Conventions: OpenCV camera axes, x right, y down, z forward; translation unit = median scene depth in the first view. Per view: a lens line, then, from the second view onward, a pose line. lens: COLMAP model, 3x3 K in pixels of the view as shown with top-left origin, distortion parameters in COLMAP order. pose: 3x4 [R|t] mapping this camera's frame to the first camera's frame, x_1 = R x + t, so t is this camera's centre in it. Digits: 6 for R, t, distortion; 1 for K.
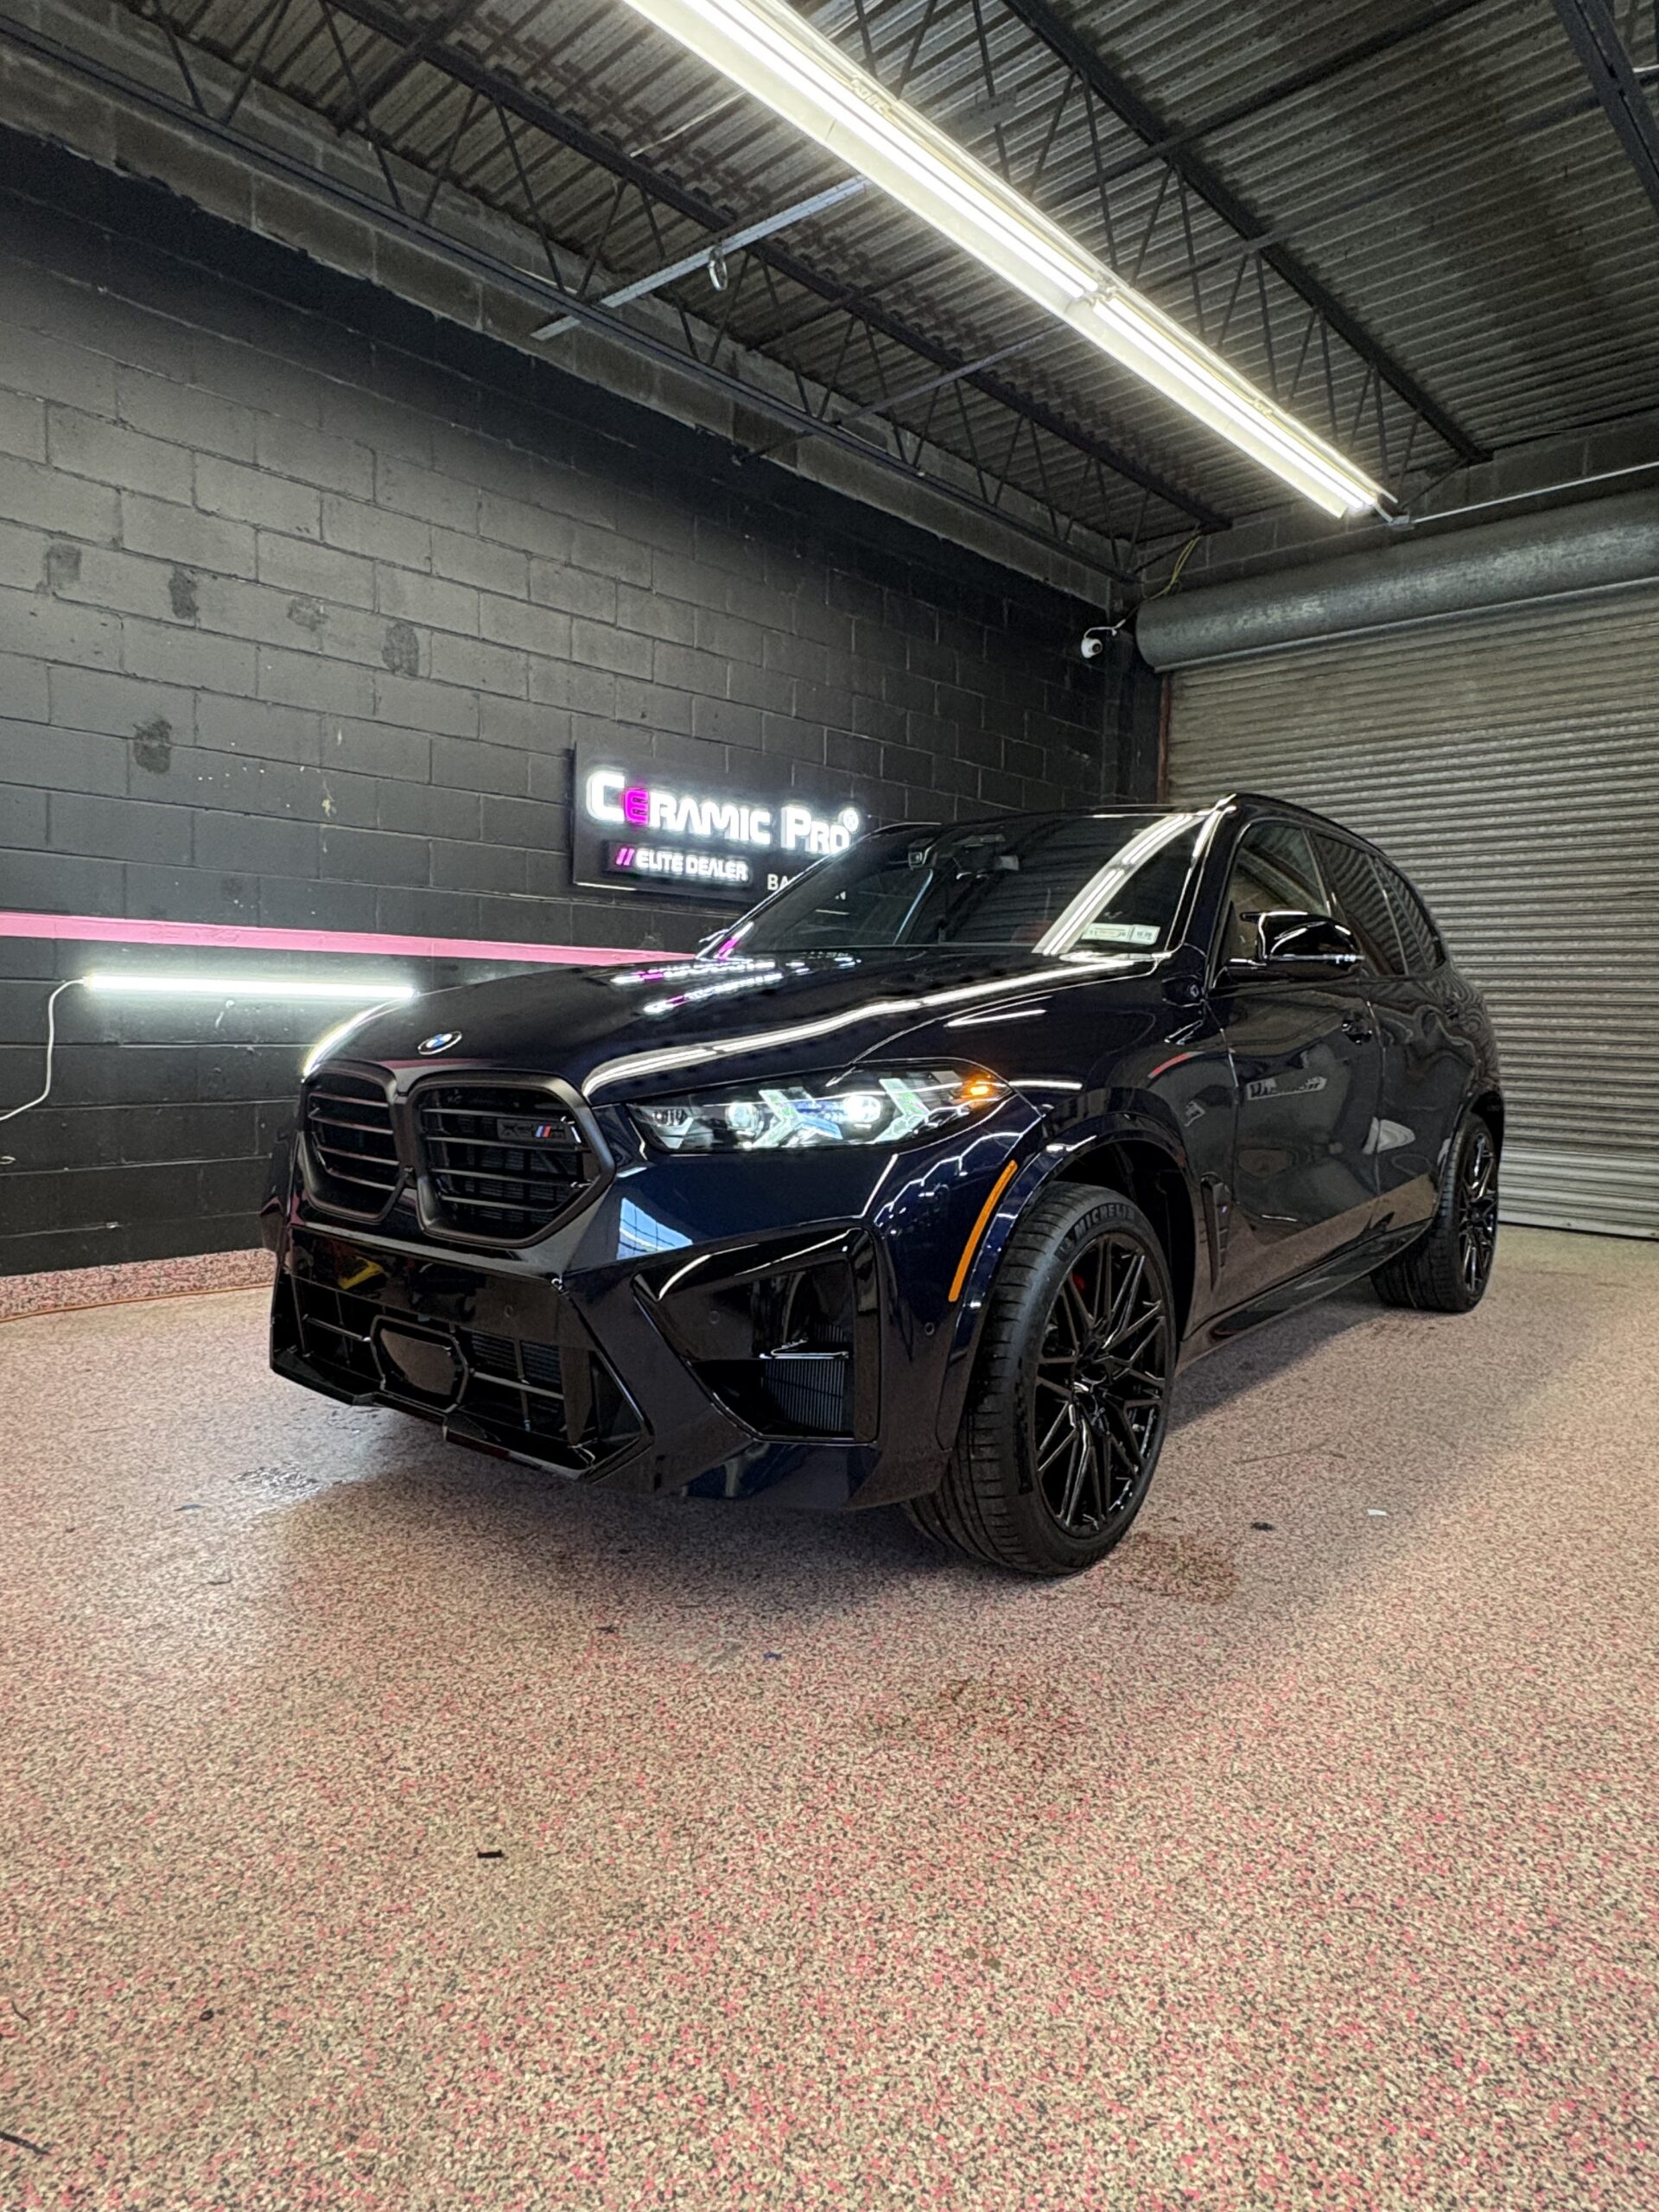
lens RADIAL K [[1300.0, 0, 829.0], [0, 1300.0, 1093.8], [0, 0, 1]] dist [-0.002600, 0.001574]
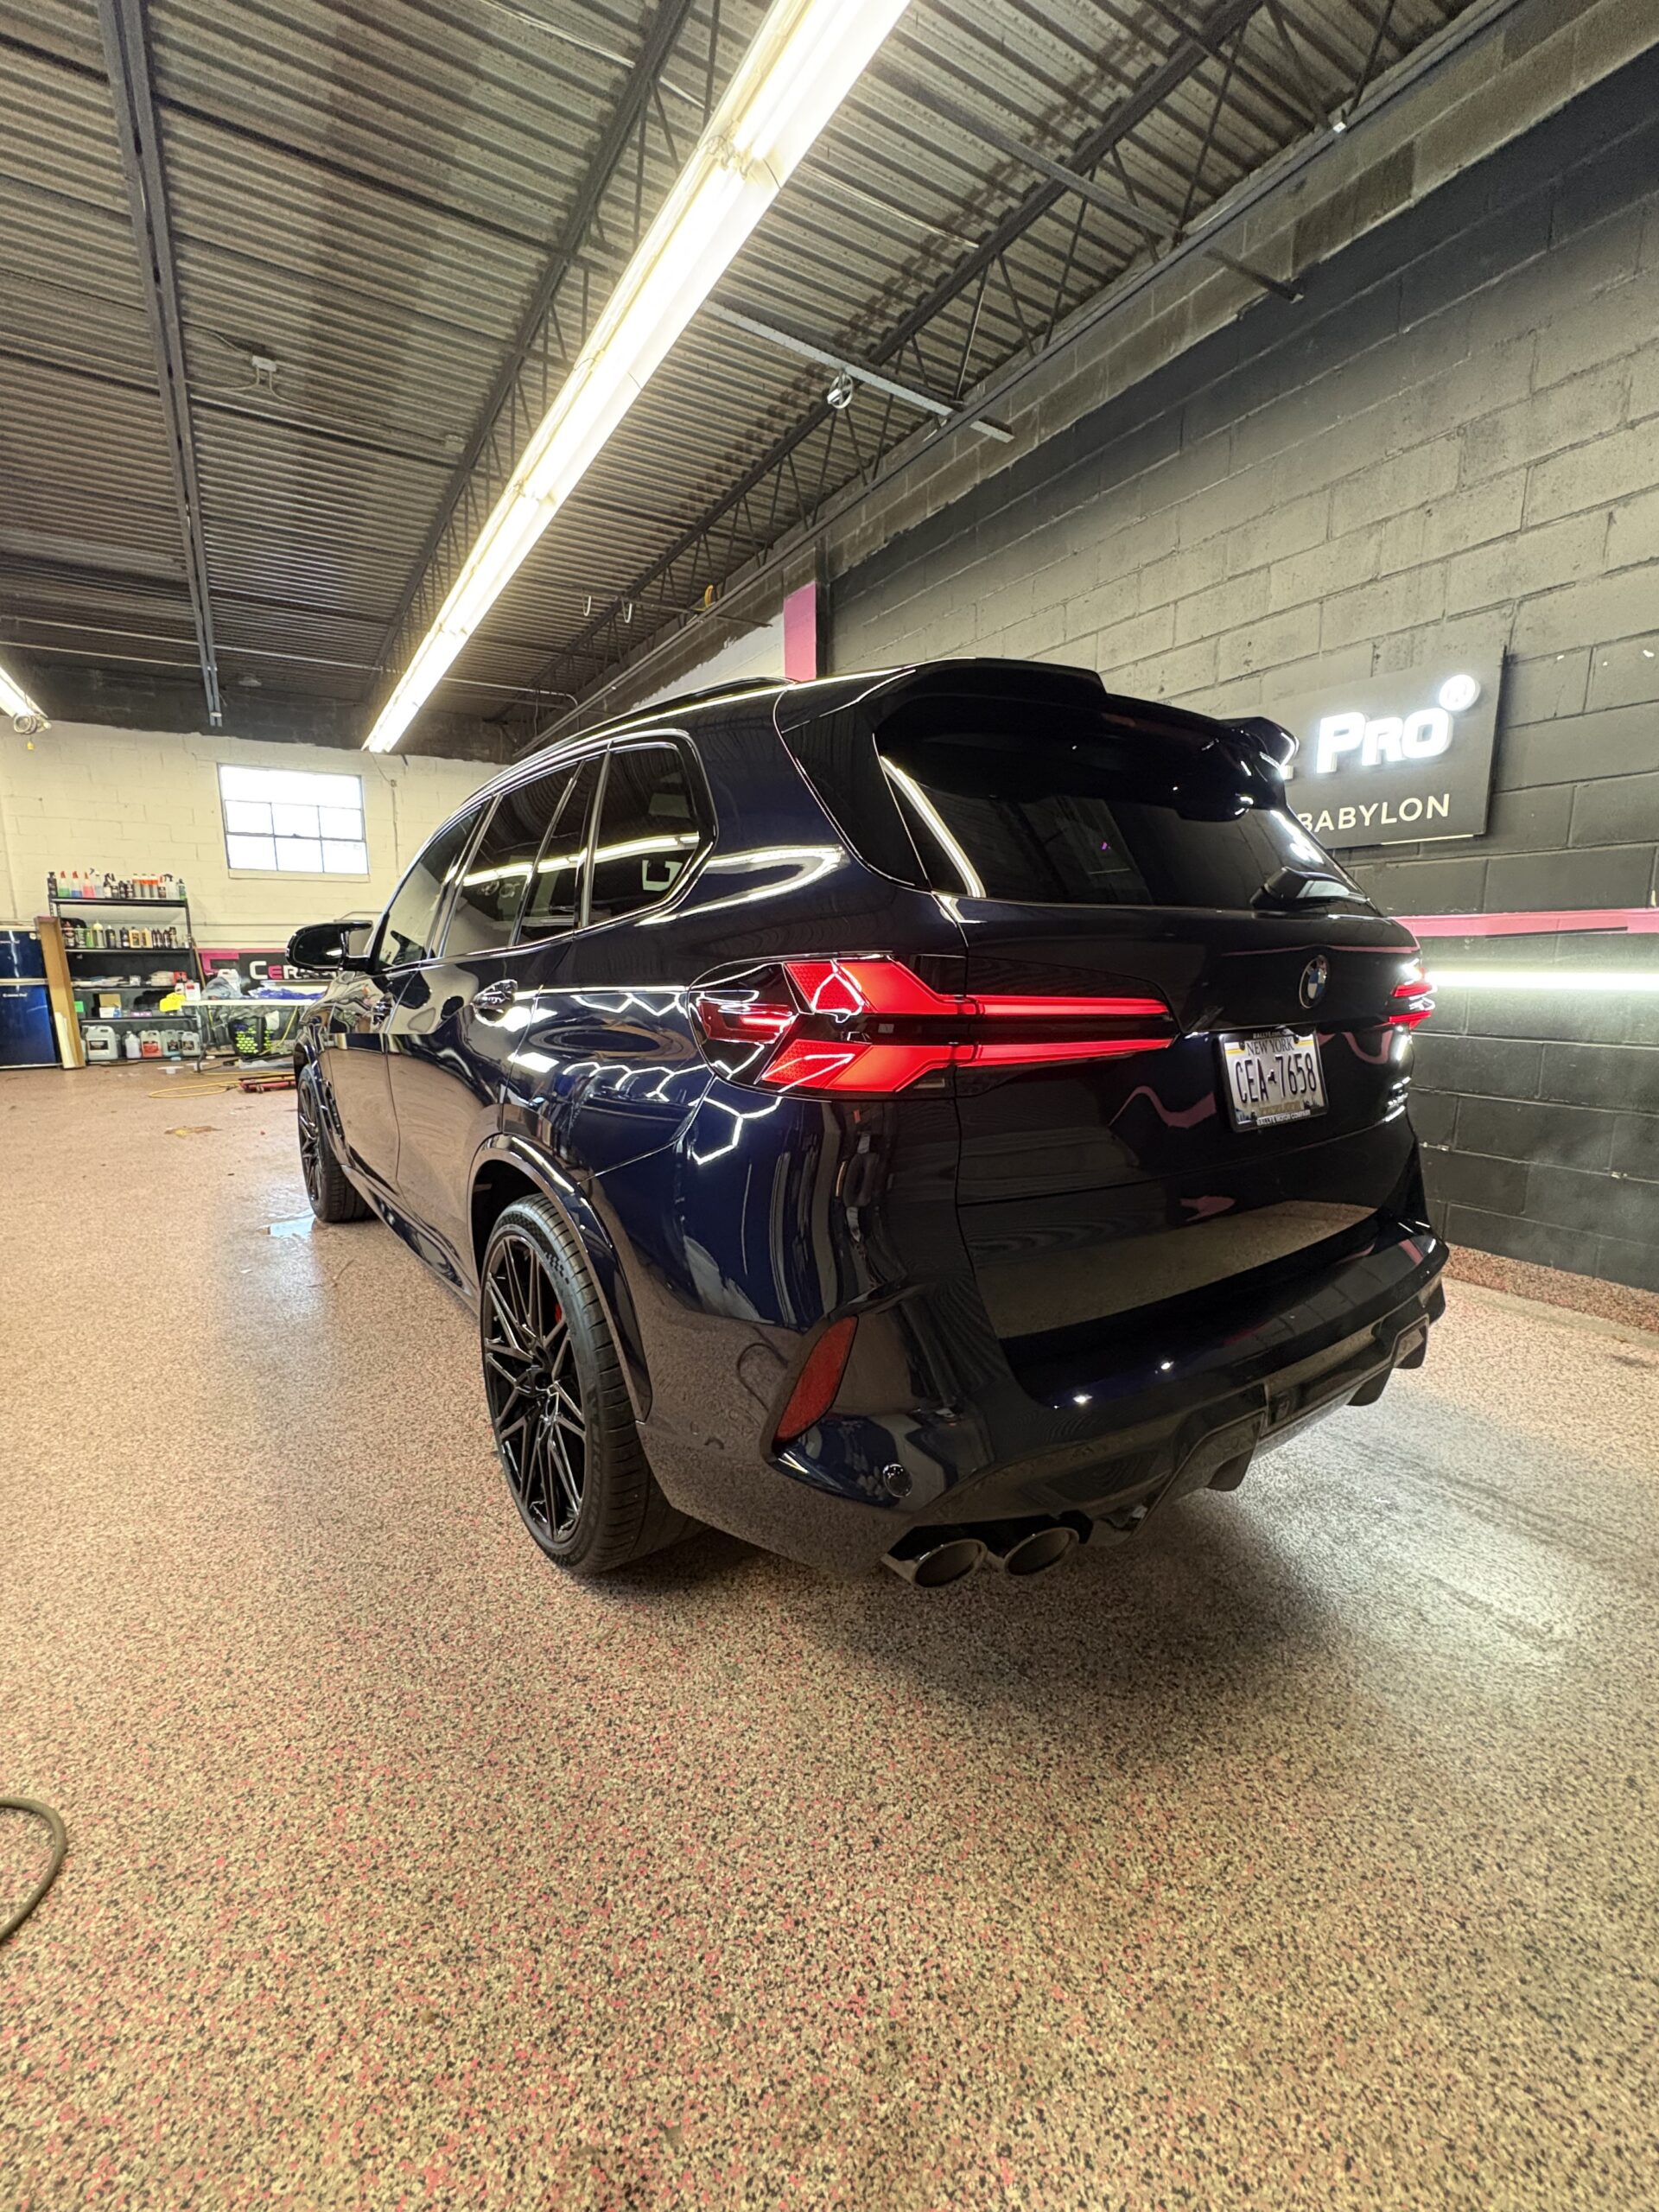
lens RADIAL K [[923.4, 0, 829.3], [0, 923.4, 1101.1], [0, 0, 1]] dist [0.001329, -0.000795]
pose [[-0.252161, 0.135736, -0.958118, 0.786556], [-0.058521, 0.986162, 0.155111, -0.086872], [0.965914, 0.095183, -0.240728, 1.150487]]
